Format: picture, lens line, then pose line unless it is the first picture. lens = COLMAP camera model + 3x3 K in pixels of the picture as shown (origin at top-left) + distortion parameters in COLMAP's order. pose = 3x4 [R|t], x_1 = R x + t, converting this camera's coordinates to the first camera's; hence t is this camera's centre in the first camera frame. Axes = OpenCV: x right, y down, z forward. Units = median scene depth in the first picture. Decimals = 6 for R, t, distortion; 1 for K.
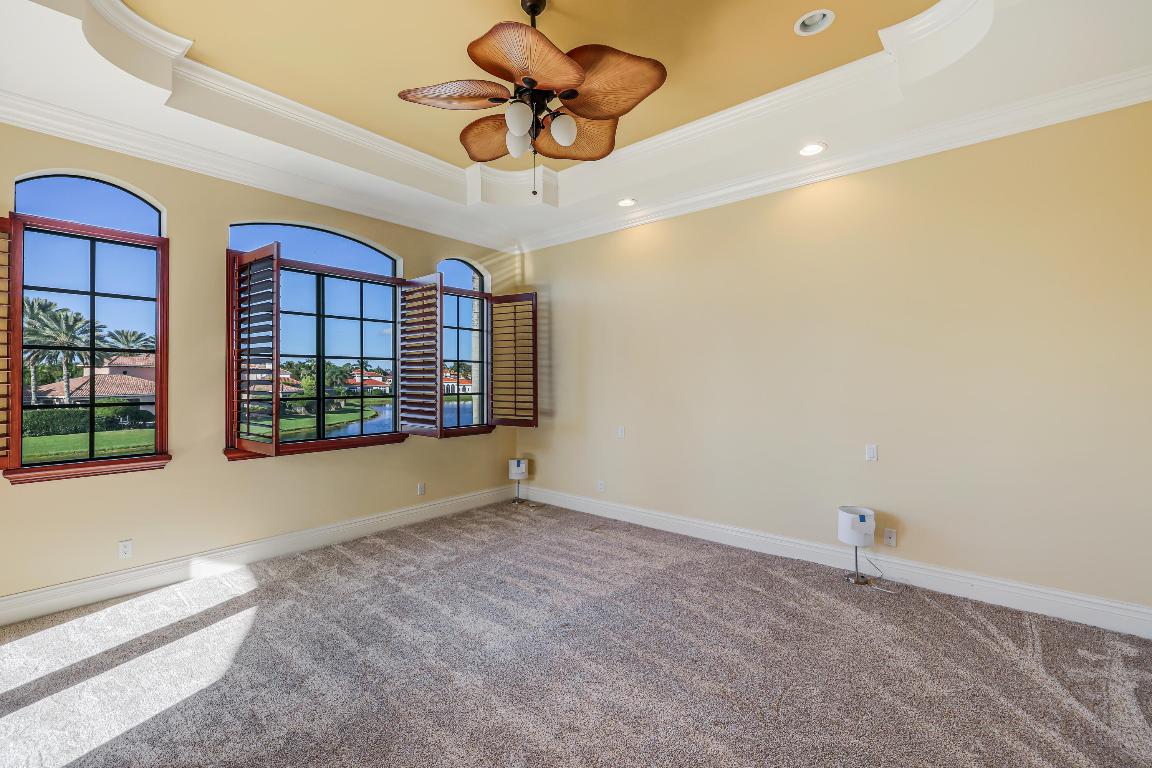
lens RADIAL K [[490.5, 0, 563.7], [0, 490.5, 375.6], [0, 0, 1]] dist [-0.000427, -0.000385]
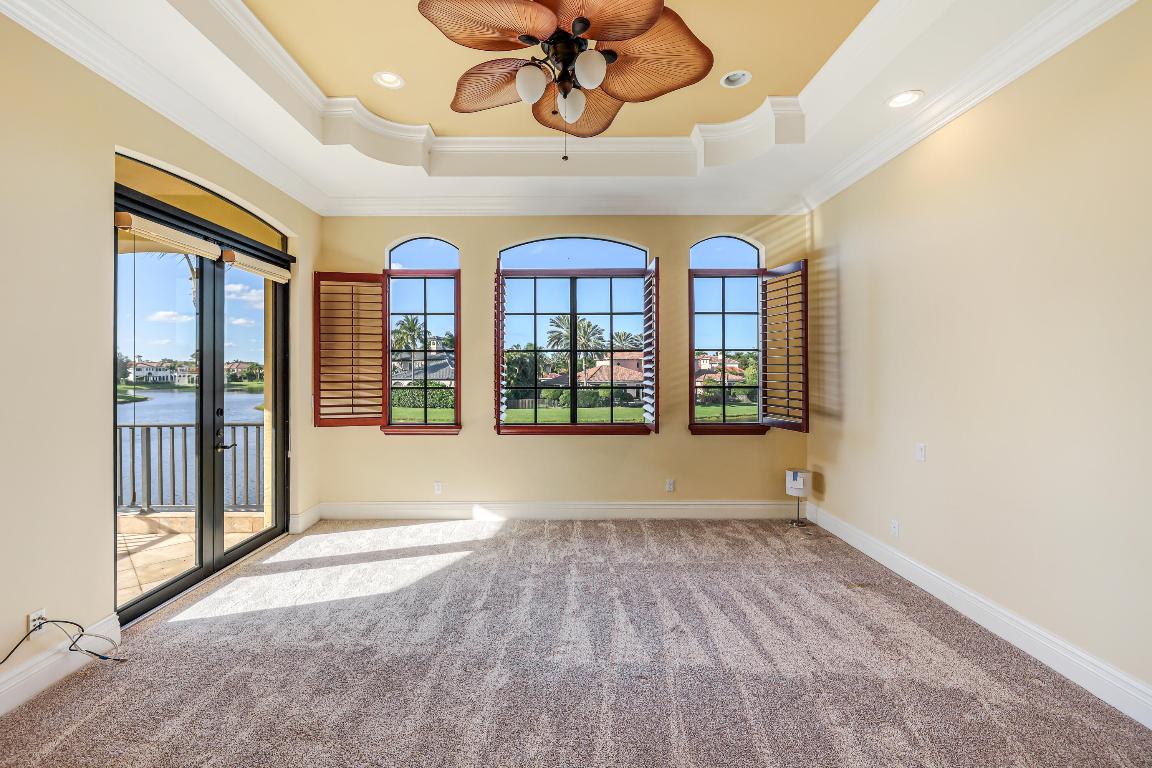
lens RADIAL K [[494.1, 0, 566.1], [0, 494.1, 370.3], [0, 0, 1]] dist [-0.002810, -0.000289]
pose [[0.656770, 0.001465, -0.754090, 0.322774], [0.006633, 0.999948, 0.007720, -0.002417], [0.754062, -0.010072, 0.656726, 0.228311]]
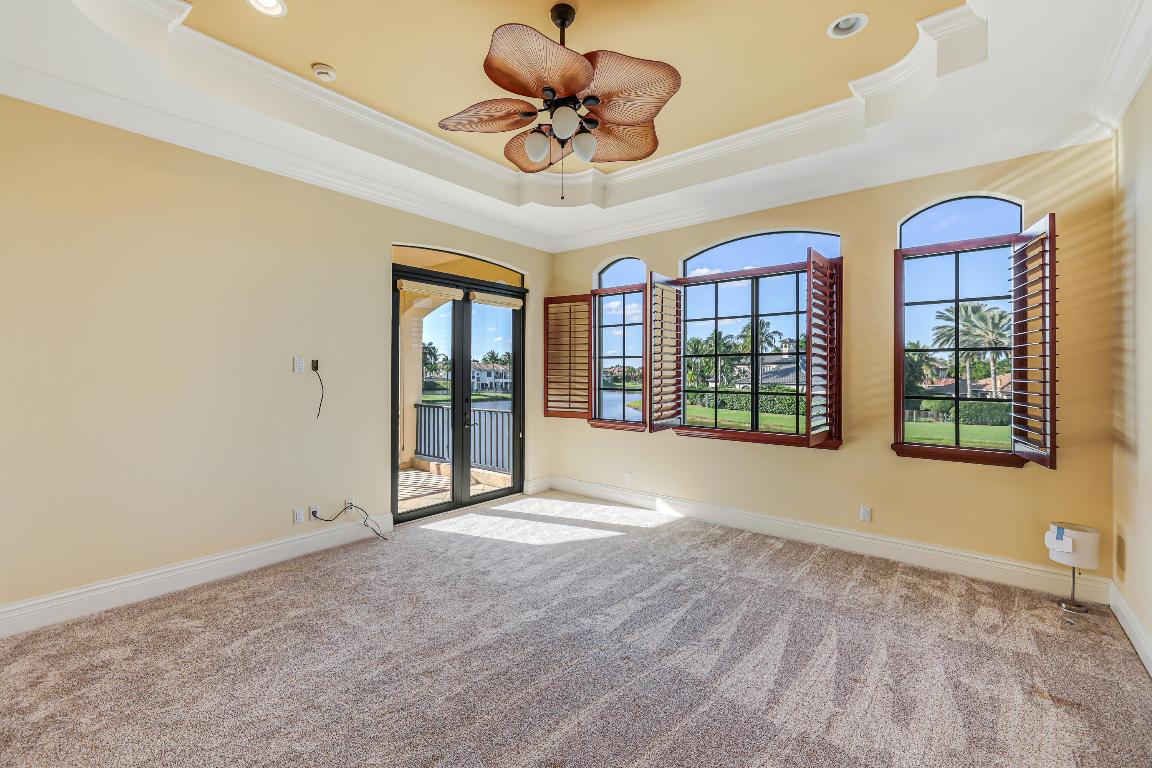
lens RADIAL K [[490.5, 0, 563.7], [0, 490.5, 375.6], [0, 0, 1]] dist [-0.000427, -0.000385]
pose [[0.013104, 0.007183, -0.999888, 0.528554], [0.003153, 0.999969, 0.007225, -0.001211], [0.999909, -0.003247, 0.013081, 0.531091]]
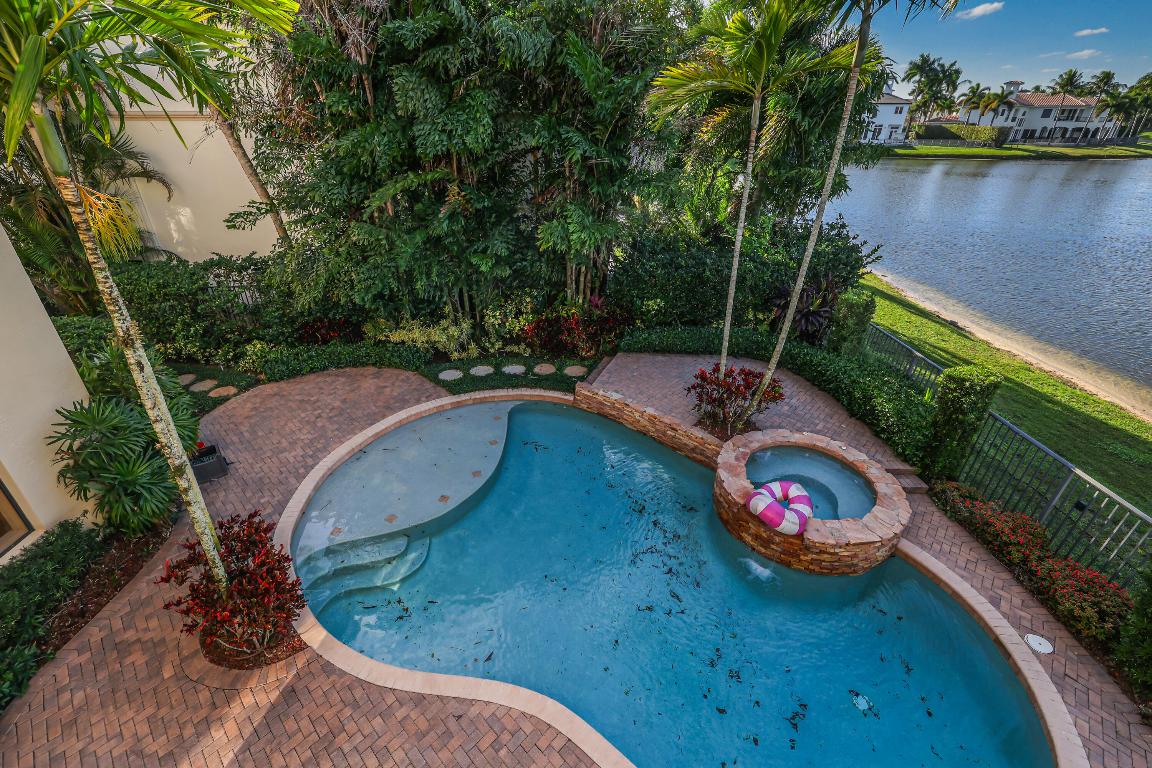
lens RADIAL K [[490.5, 0, 563.7], [0, 490.5, 375.6], [0, 0, 1]] dist [-0.000427, -0.000385]
pose [[-0.736025, 0.321306, -0.595844, -1.078862], [0.007422, 0.883961, 0.467503, 0.061754], [0.676914, 0.339671, -0.653002, -0.370268]]
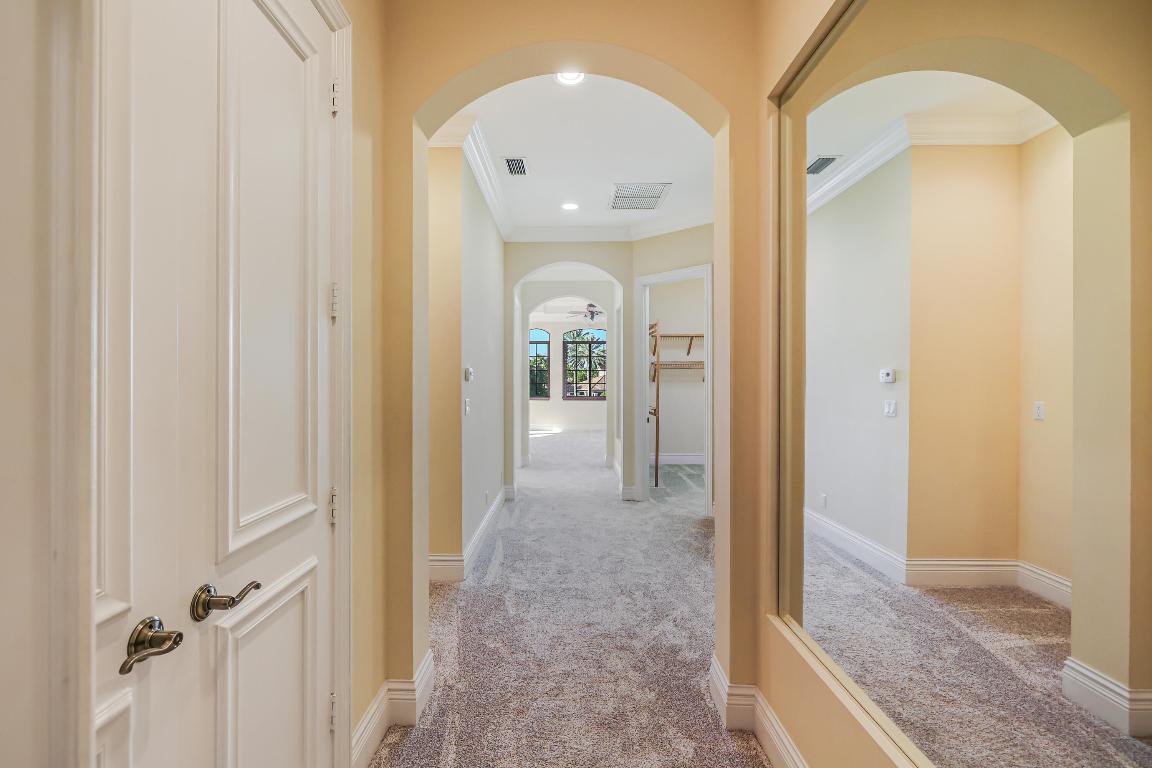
lens RADIAL K [[490.5, 0, 563.7], [0, 490.5, 375.6], [0, 0, 1]] dist [-0.000427, -0.000385]
pose [[0.648606, -0.007659, -0.761086, 1.635193], [0.010299, 0.999946, -0.001286, 0.002291], [0.761054, -0.007004, 0.648650, -1.060463]]
